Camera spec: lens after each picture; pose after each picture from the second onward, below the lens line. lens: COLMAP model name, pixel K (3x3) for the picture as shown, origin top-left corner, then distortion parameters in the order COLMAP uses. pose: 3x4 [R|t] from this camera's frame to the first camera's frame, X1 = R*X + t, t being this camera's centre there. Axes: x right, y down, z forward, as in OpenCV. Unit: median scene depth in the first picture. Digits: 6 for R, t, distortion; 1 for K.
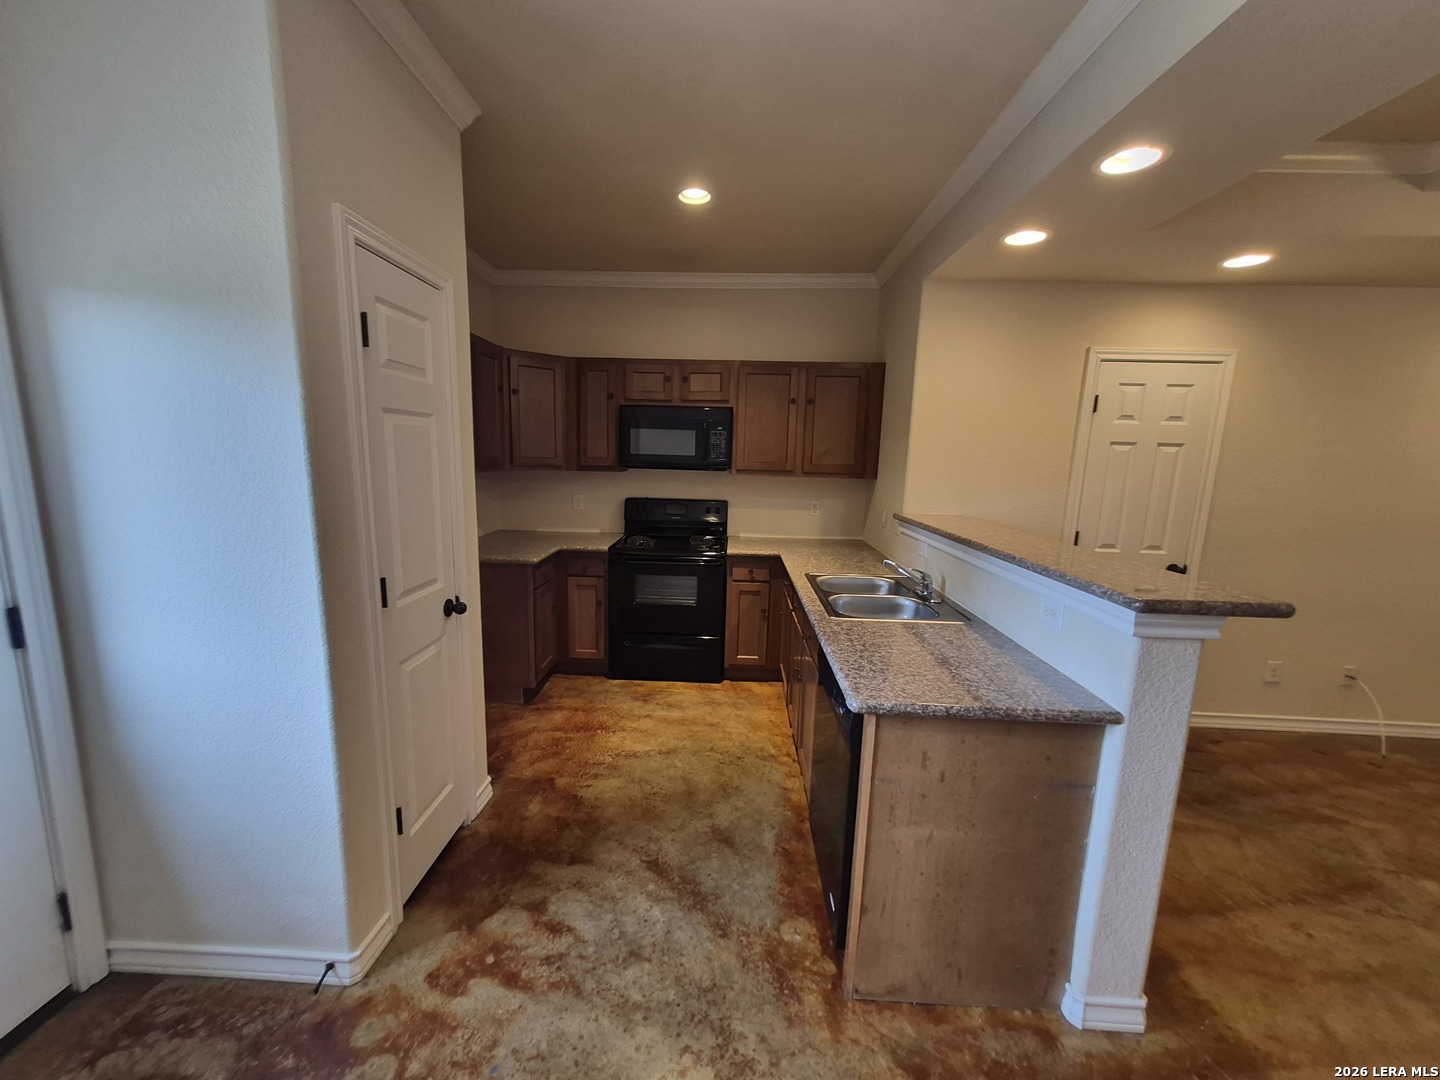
lens RADIAL K [[567.7, 0, 707.0], [0, 567.7, 545.9], [0, 0, 1]] dist [0.005179, 0.000151]
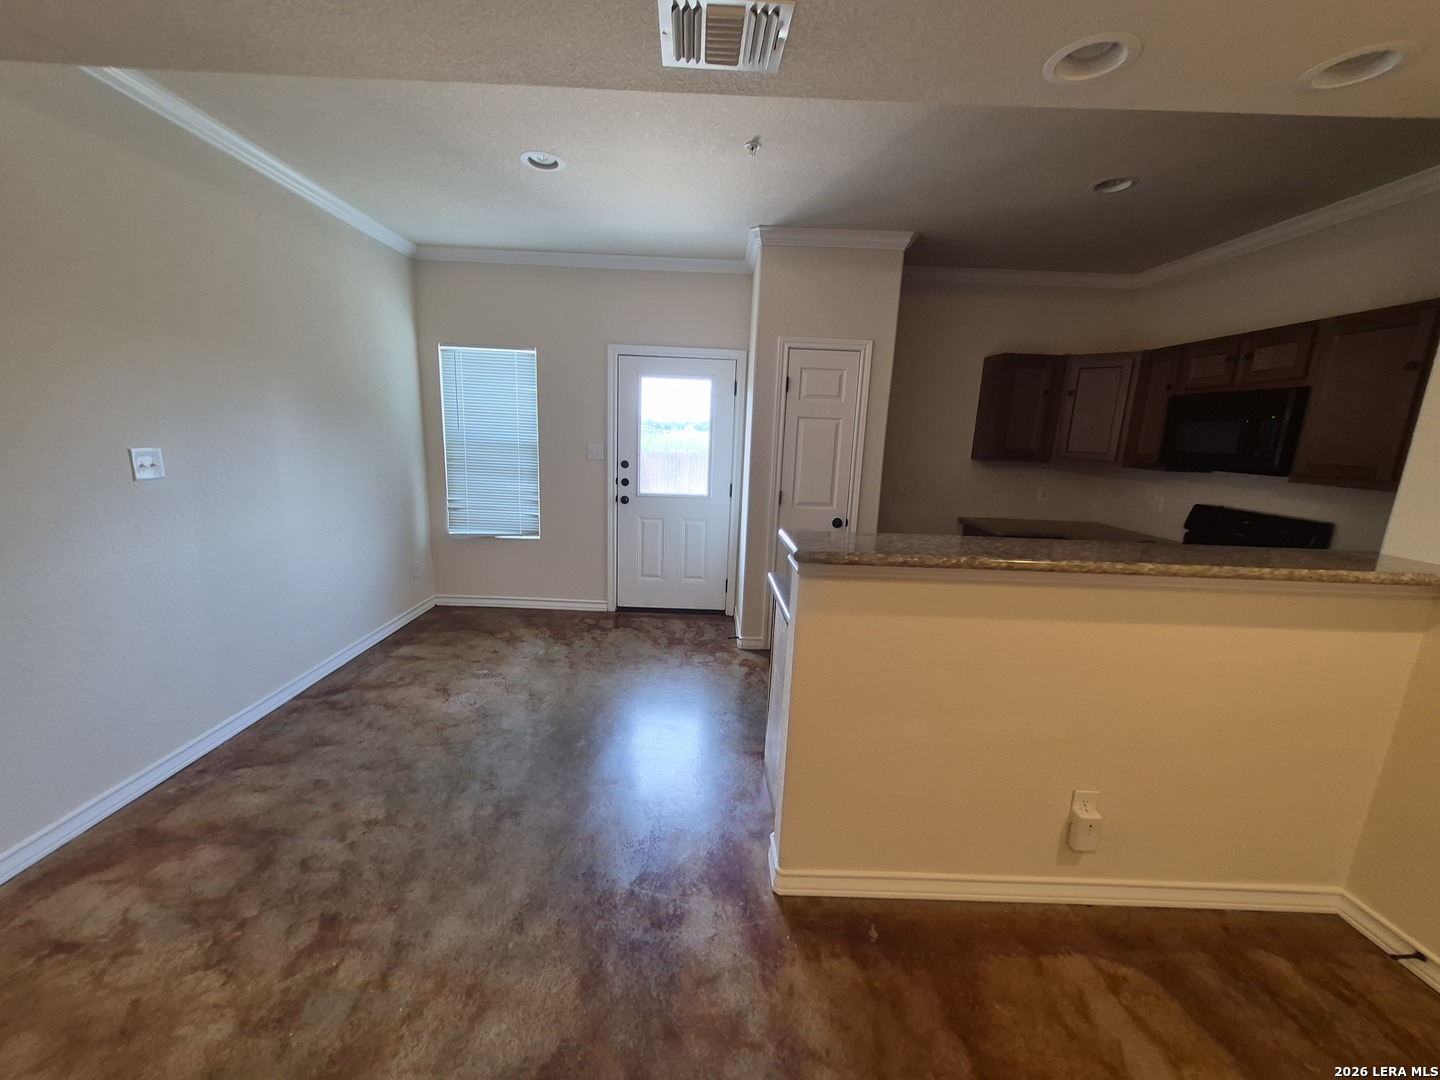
lens RADIAL K [[567.7, 0, 707.0], [0, 567.7, 545.9], [0, 0, 1]] dist [0.005179, 0.000151]
pose [[0.046641, 0.178417, -0.982849, 1.048589], [-0.197559, 0.966133, 0.166007, -0.031043], [0.979181, 0.186428, 0.080309, 0.348014]]
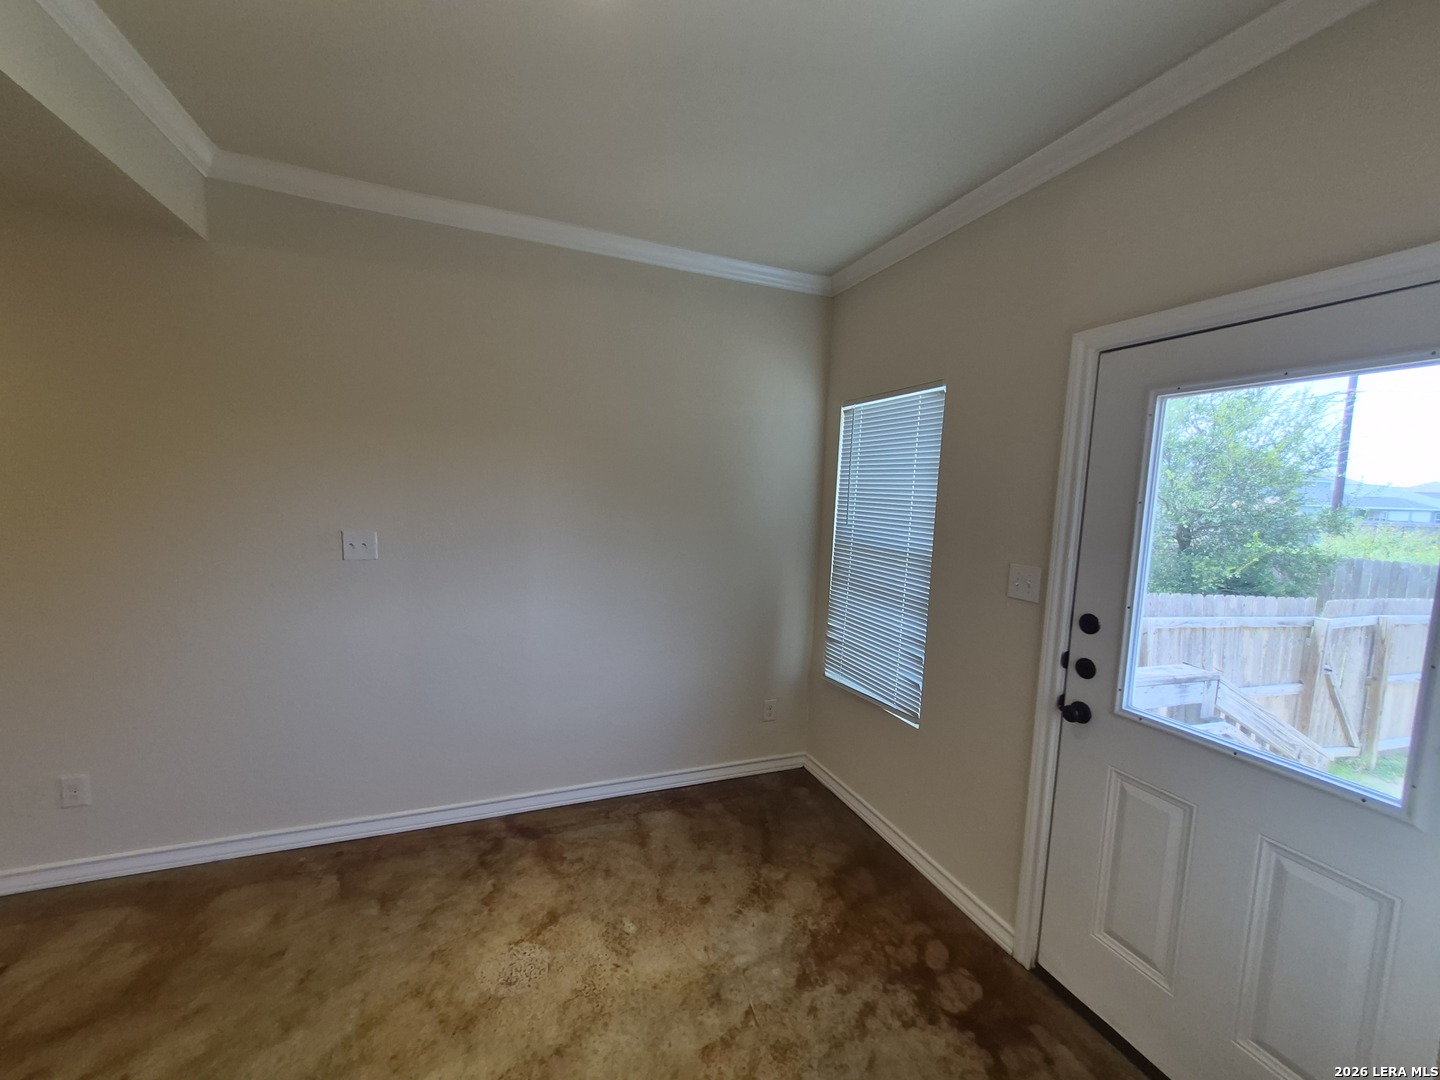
lens RADIAL K [[567.7, 0, 707.0], [0, 567.7, 545.9], [0, 0, 1]] dist [0.005179, 0.000151]
pose [[-0.914433, -0.019684, -0.404259, 0.025371], [-0.123981, 0.964424, 0.233485, -0.122342], [0.385281, 0.263627, -0.884341, 0.586293]]
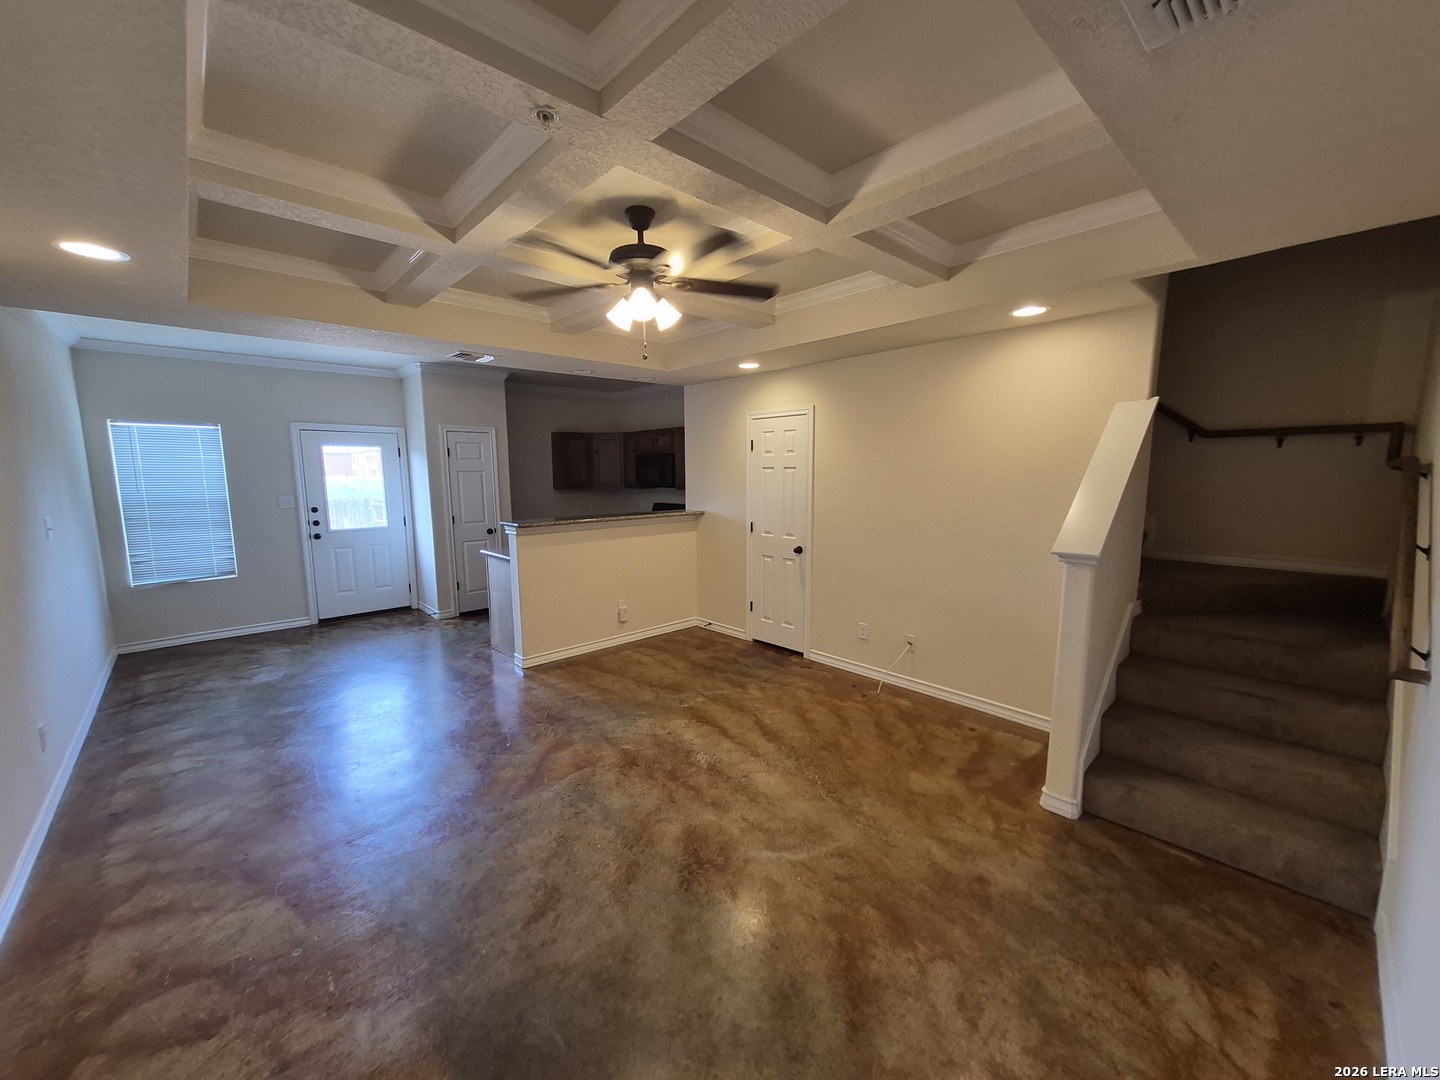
lens RADIAL K [[567.7, 0, 707.0], [0, 567.7, 545.9], [0, 0, 1]] dist [0.005179, 0.000151]
pose [[0.701894, 0.063738, -0.709424, 2.021017], [-0.090308, 0.995914, 0.000129, 0.063325], [0.706533, 0.063976, 0.704782, -0.273287]]
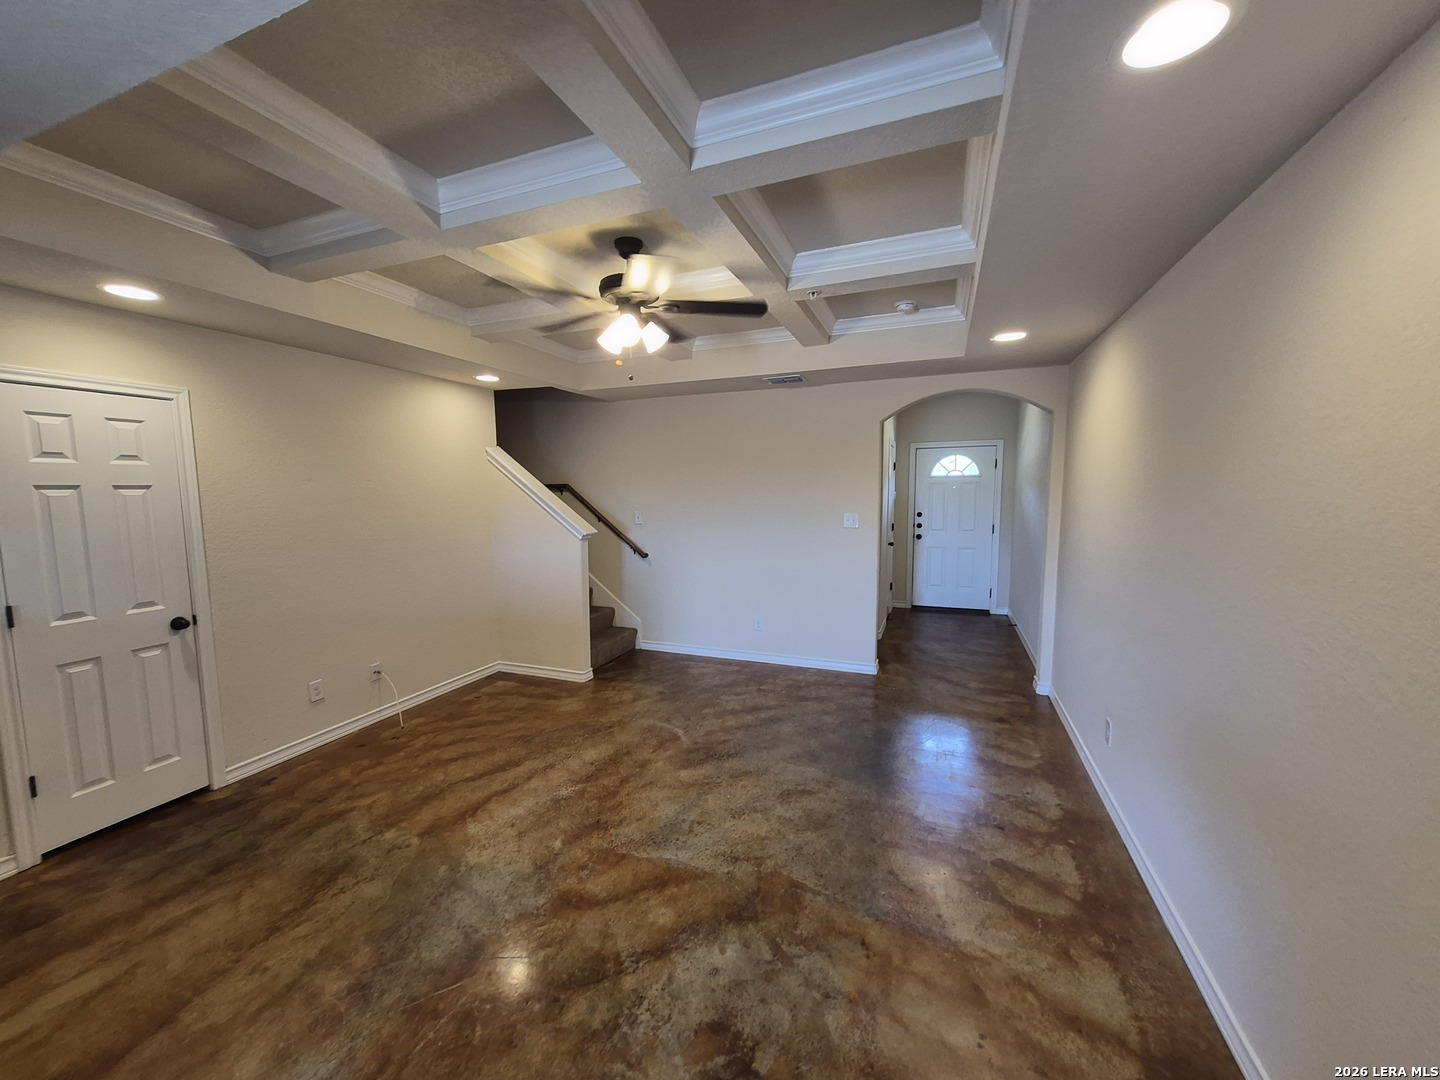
lens RADIAL K [[561.0, 0, 716.7], [0, 561.0, 545.4], [0, 0, 1]] dist [0.001658, 0.000191]
pose [[0.322125, -0.125498, 0.938342, 0.323015], [0.169768, 0.982765, 0.073160, -0.000196], [-0.931351, 0.135734, 0.337878, -0.133430]]
